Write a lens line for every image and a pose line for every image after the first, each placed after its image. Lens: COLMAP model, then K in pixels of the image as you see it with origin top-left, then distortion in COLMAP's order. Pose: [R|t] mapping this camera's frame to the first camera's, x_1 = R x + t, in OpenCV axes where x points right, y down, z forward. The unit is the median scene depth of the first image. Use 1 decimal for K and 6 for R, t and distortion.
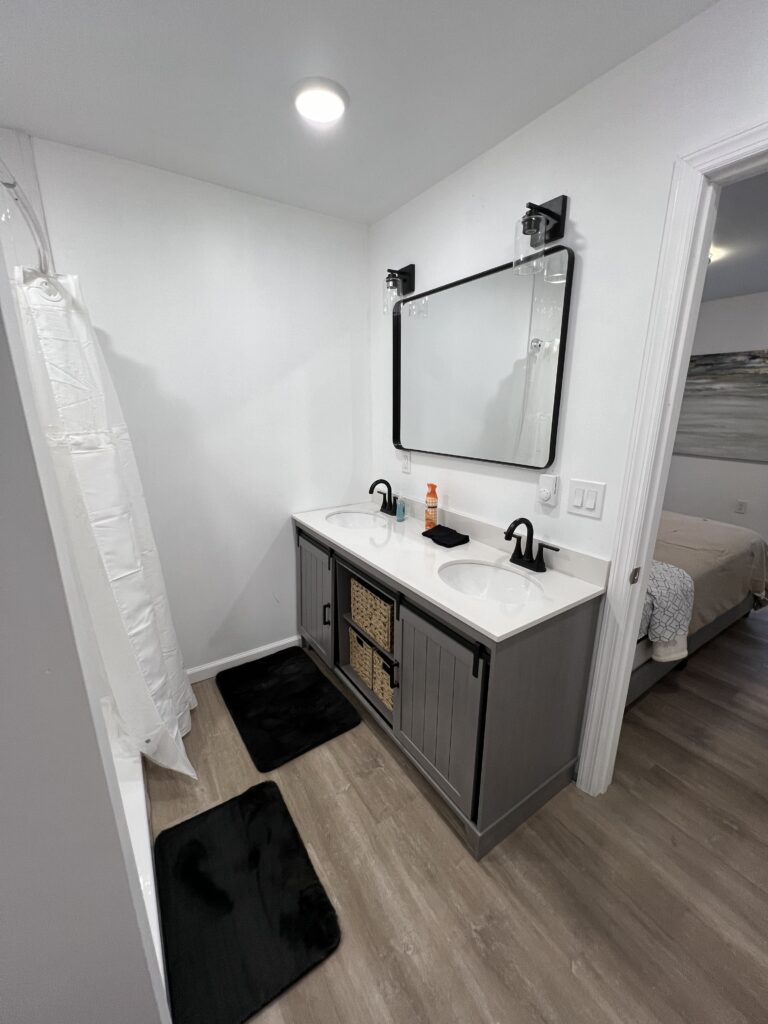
lens RADIAL K [[410.7, 0, 384.0], [0, 410.7, 512.0], [0, 0, 1]] dist [0.001597, 0.000727]
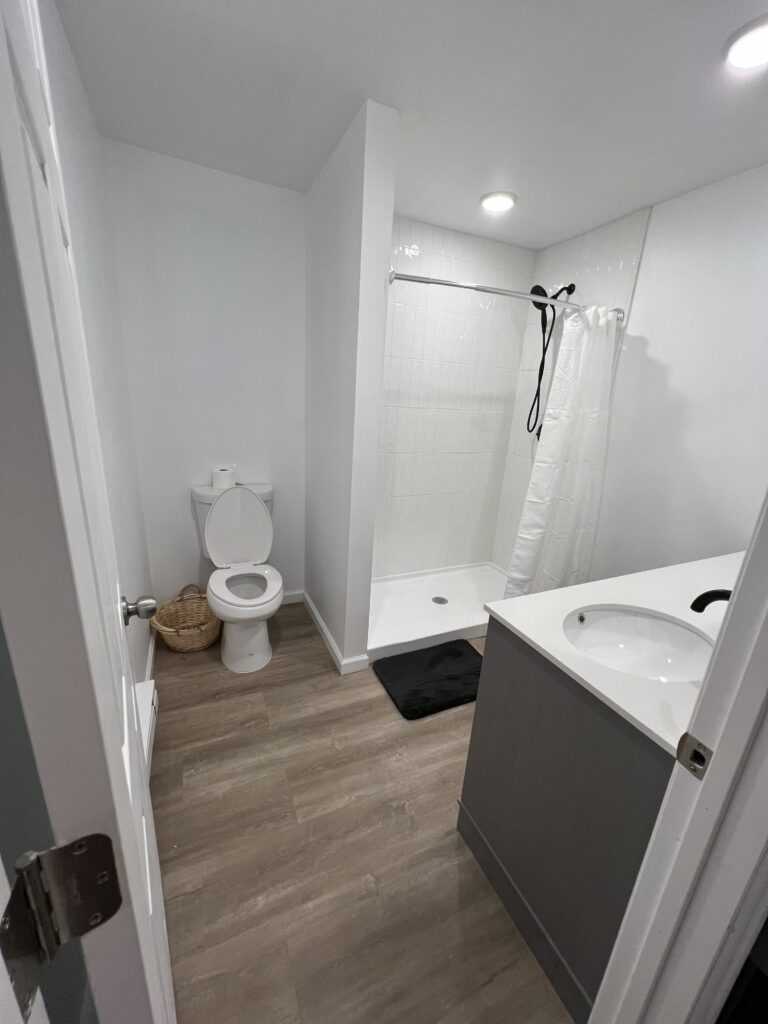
lens RADIAL K [[410.7, 0, 384.0], [0, 410.7, 512.0], [0, 0, 1]] dist [0.001597, 0.000727]
pose [[-0.150419, 0.277573, -0.948856, 1.038455], [-0.317625, 0.895324, 0.312265, -0.123392], [0.936210, 0.348351, -0.046509, 0.617940]]
